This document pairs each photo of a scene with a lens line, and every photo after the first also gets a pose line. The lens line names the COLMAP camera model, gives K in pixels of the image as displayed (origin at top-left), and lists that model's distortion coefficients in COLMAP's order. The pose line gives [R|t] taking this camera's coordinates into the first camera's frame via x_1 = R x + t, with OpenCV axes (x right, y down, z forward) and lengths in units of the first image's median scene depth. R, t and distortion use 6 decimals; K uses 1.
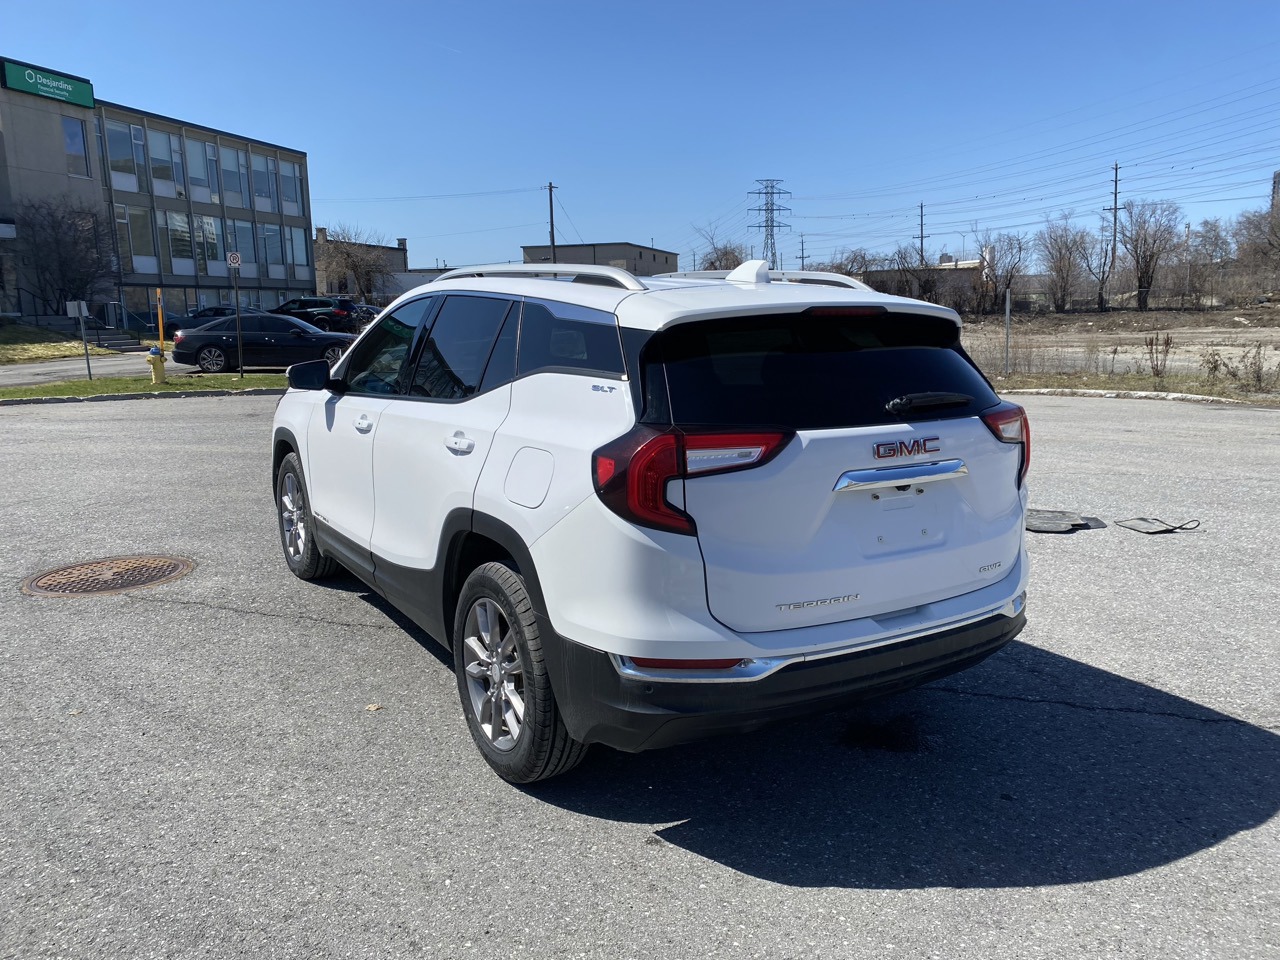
lens RADIAL K [[977.6, 0, 644.7], [0, 977.6, 480.0], [0, 0, 1]] dist [0.020143, -0.015871]
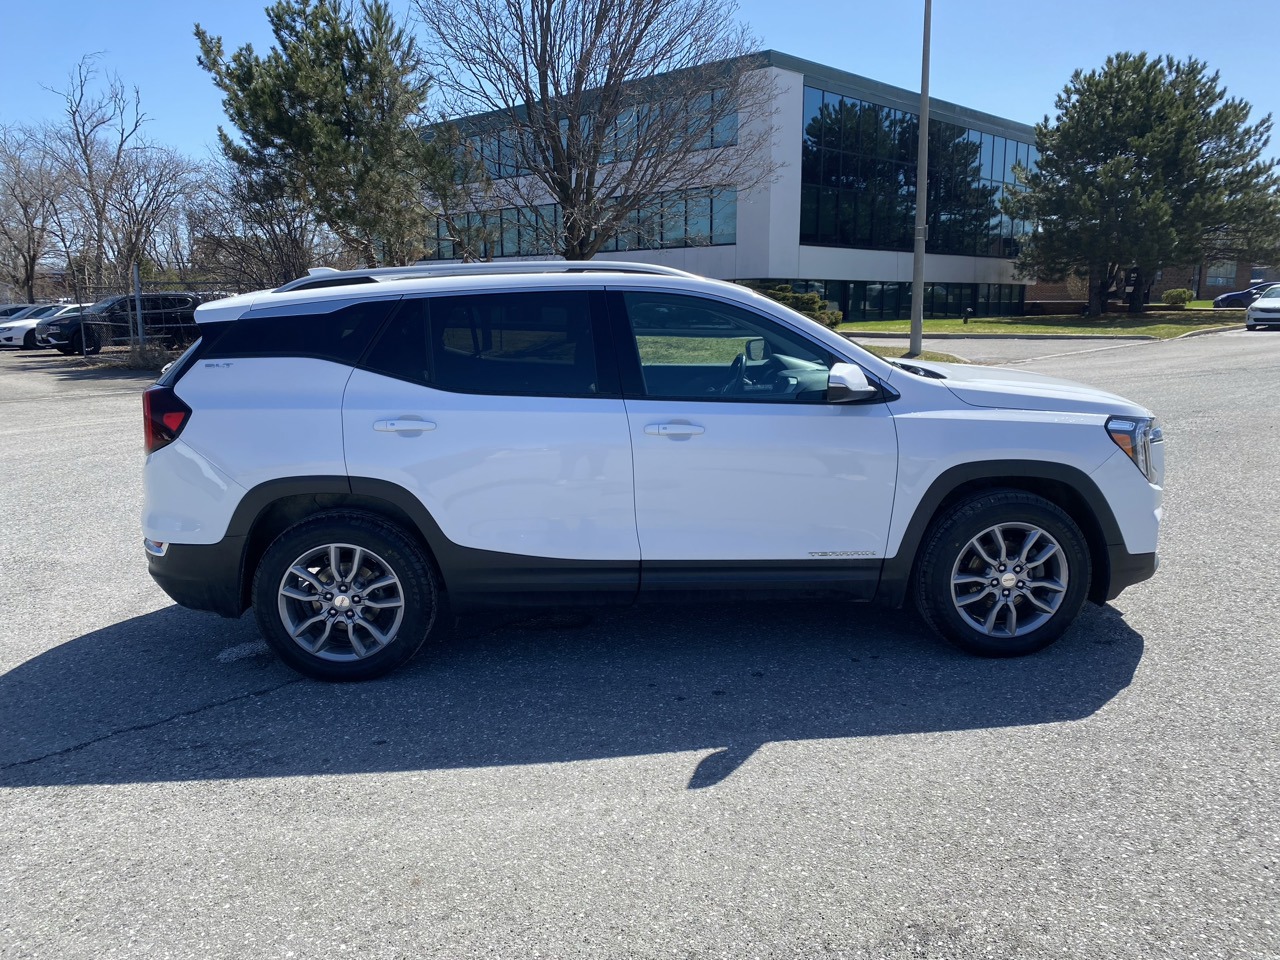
lens RADIAL K [[977.6, 0, 641.4], [0, 977.6, 477.4], [0, 0, 1]] dist [0.020143, -0.015871]
pose [[-0.495947, 0.177470, -0.850024, 0.151805], [-0.133798, 0.951585, 0.276738, -0.052312], [0.857983, 0.250979, -0.448190, 0.282243]]
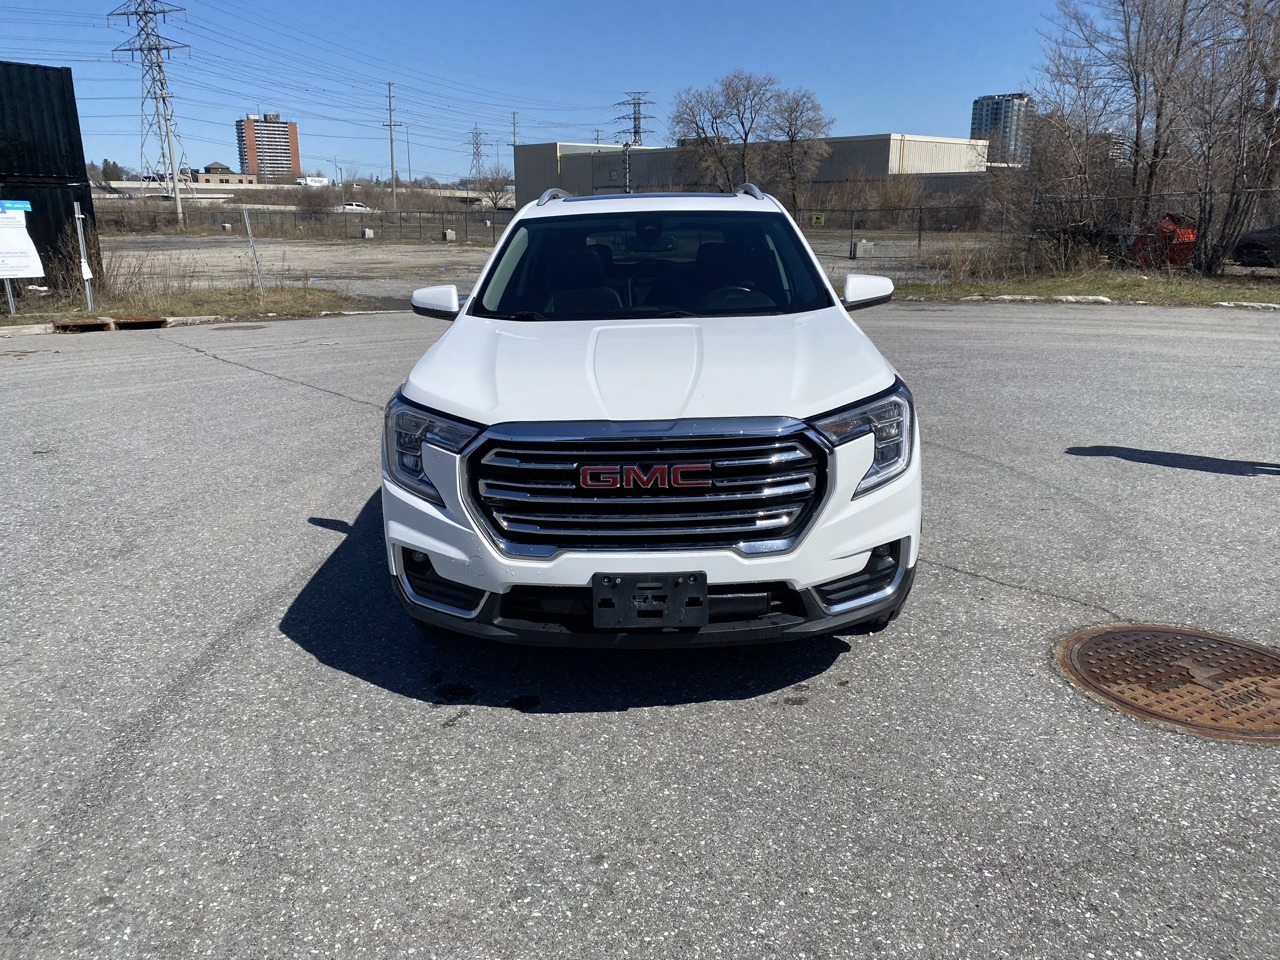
lens RADIAL K [[977.6, 0, 638.1], [0, 977.6, 477.1], [0, 0, 1]] dist [0.020143, -0.015871]
pose [[-0.829885, -0.123372, 0.544124, -0.131149], [0.117400, 0.914798, 0.386473, -0.062478], [-0.545444, 0.384608, -0.744693, 0.359071]]
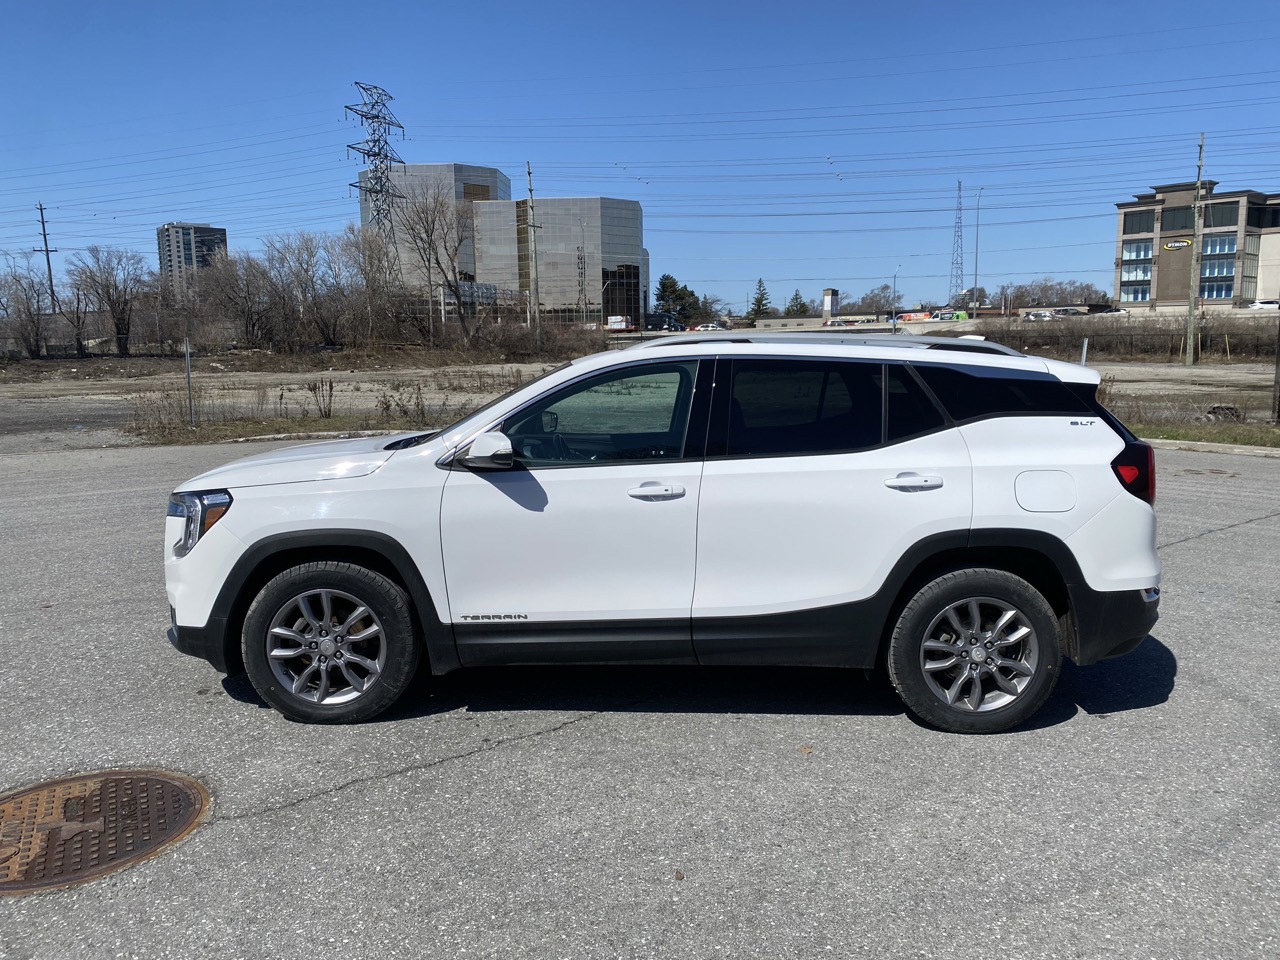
lens RADIAL K [[977.6, 0, 641.4], [0, 977.6, 481.4], [0, 0, 1]] dist [0.020143, -0.015871]
pose [[0.533535, -0.107726, 0.838889, -0.191015], [0.144214, 0.988918, 0.035271, -0.017815], [-0.833392, 0.102162, 0.543158, 0.086215]]
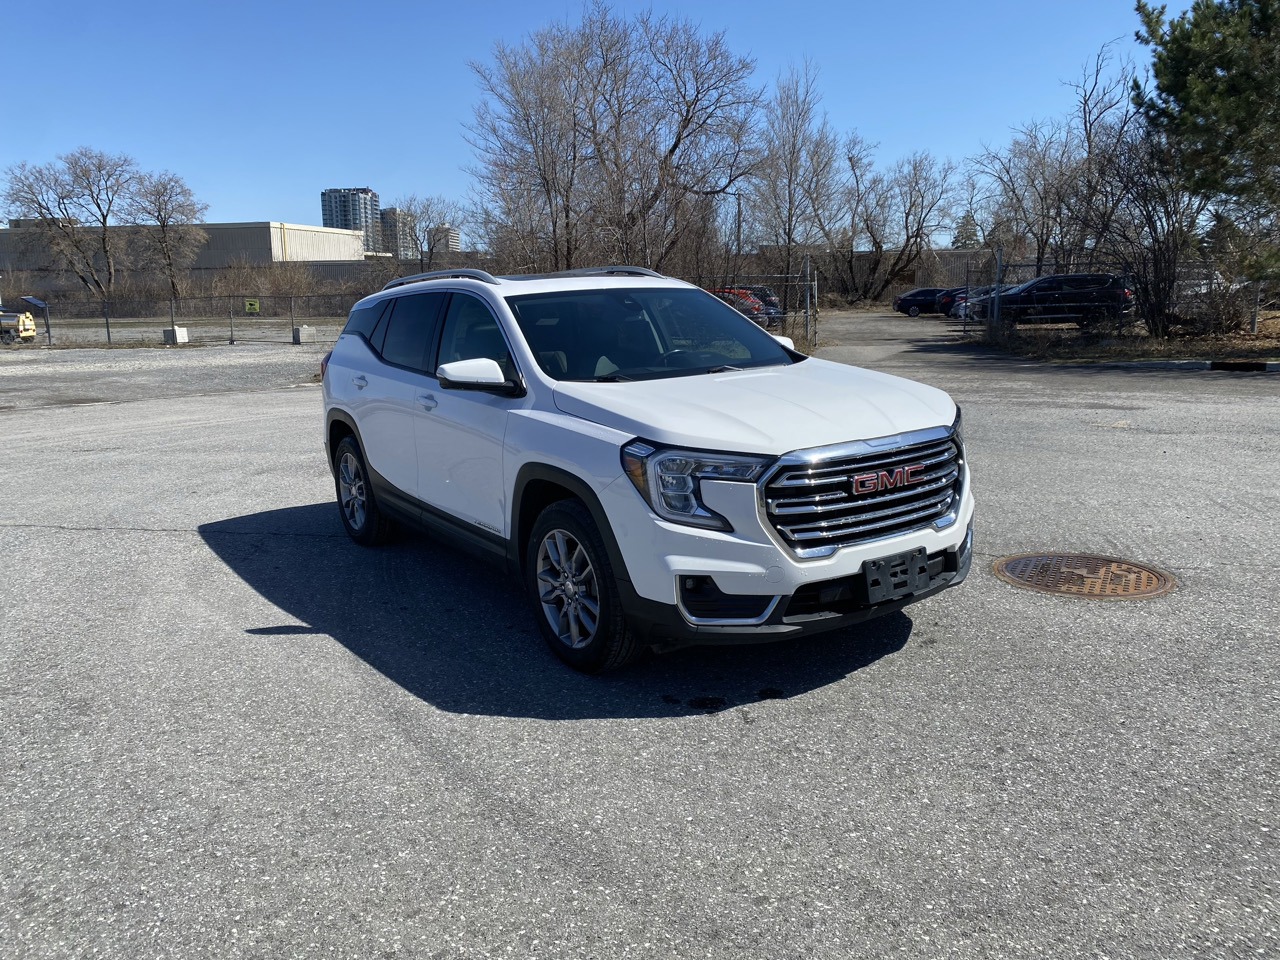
lens RADIAL K [[977.6, 0, 635.0], [0, 977.6, 478.6], [0, 0, 1]] dist [0.020143, -0.015871]
pose [[-0.999087, 0.040068, -0.014839, -0.028699], [0.032162, 0.933860, 0.356189, -0.073189], [0.028129, 0.355387, -0.934296, 0.412729]]
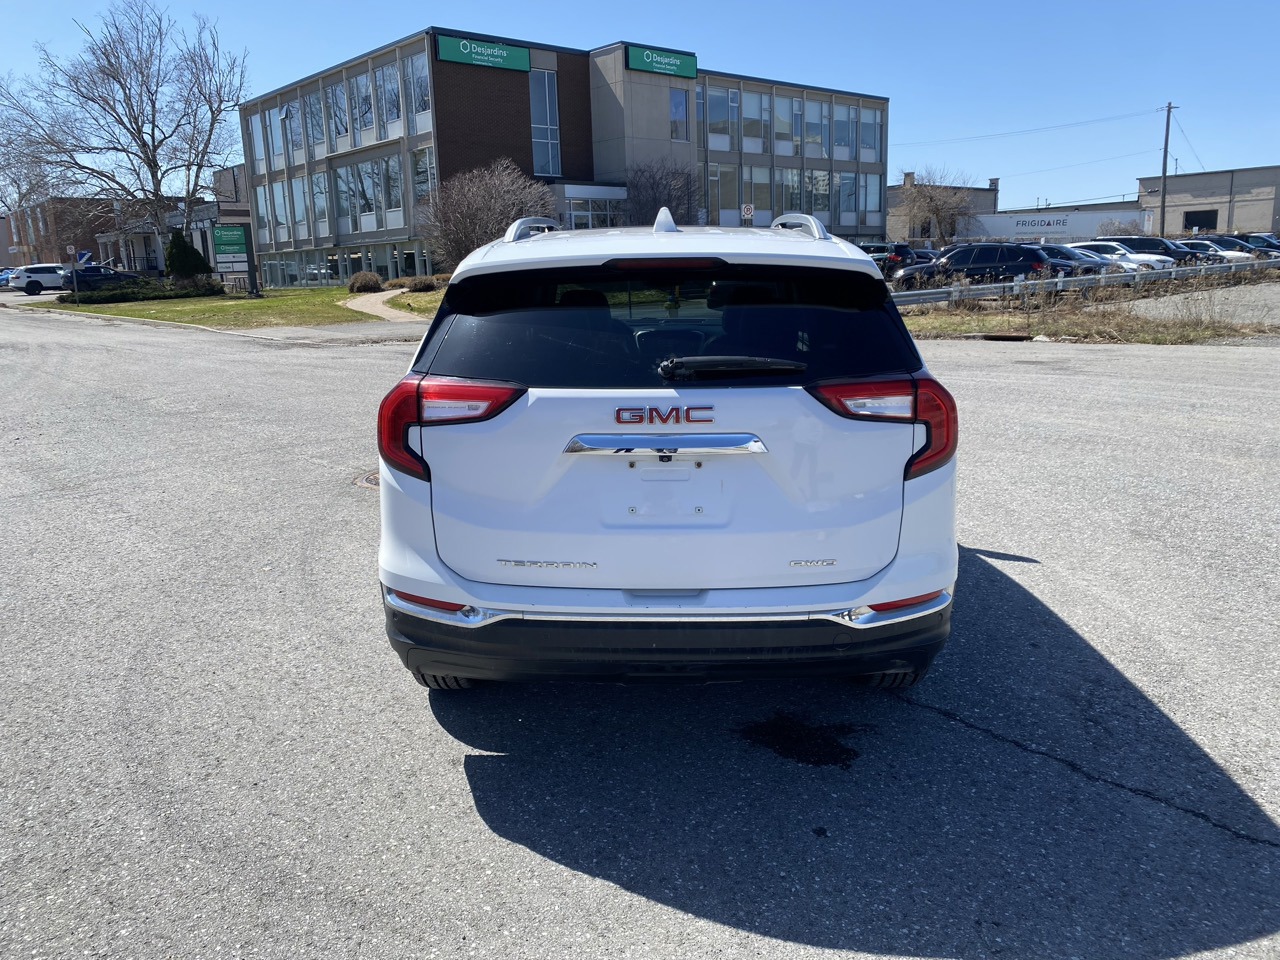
lens RADIAL K [[977.6, 0, 642.8], [0, 977.6, 479.1], [0, 0, 1]] dist [0.020143, -0.015871]
pose [[0.831033, 0.111810, -0.544870, 0.086855], [-0.082461, 0.993529, 0.078109, -0.004947], [0.550077, -0.019981, 0.834875, 0.025996]]
